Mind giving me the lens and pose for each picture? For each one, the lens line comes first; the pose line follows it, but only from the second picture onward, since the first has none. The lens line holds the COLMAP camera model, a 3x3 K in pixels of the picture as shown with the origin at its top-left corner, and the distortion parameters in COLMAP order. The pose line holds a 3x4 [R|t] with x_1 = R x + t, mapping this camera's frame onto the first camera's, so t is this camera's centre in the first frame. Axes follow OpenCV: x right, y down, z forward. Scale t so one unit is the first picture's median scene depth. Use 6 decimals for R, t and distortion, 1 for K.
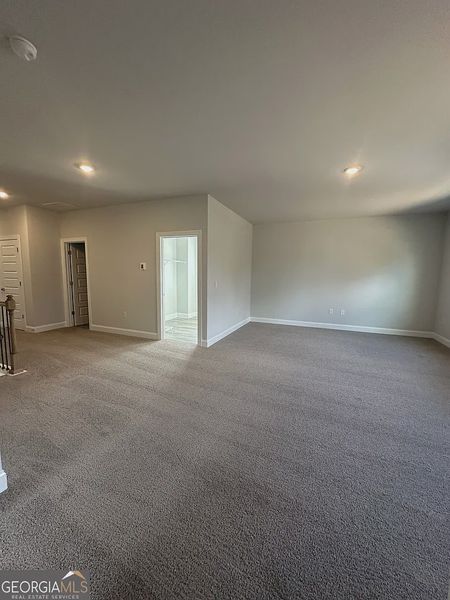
lens RADIAL K [[237.0, 0, 225.0], [0, 237.0, 300.0], [0, 0, 1]] dist [0.001528, 0.000178]
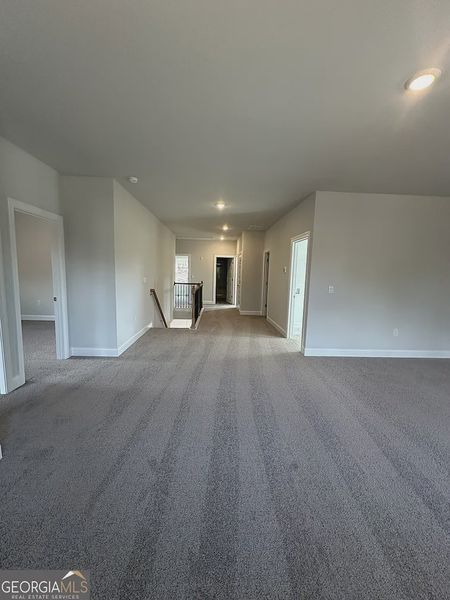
lens RADIAL K [[237.0, 0, 225.0], [0, 237.0, 300.0], [0, 0, 1]] dist [0.001528, 0.000178]
pose [[0.430083, 0.104537, -0.896717, 0.729689], [-0.122944, 0.990802, 0.056539, -0.040210], [0.894379, 0.085929, 0.438979, 0.346401]]
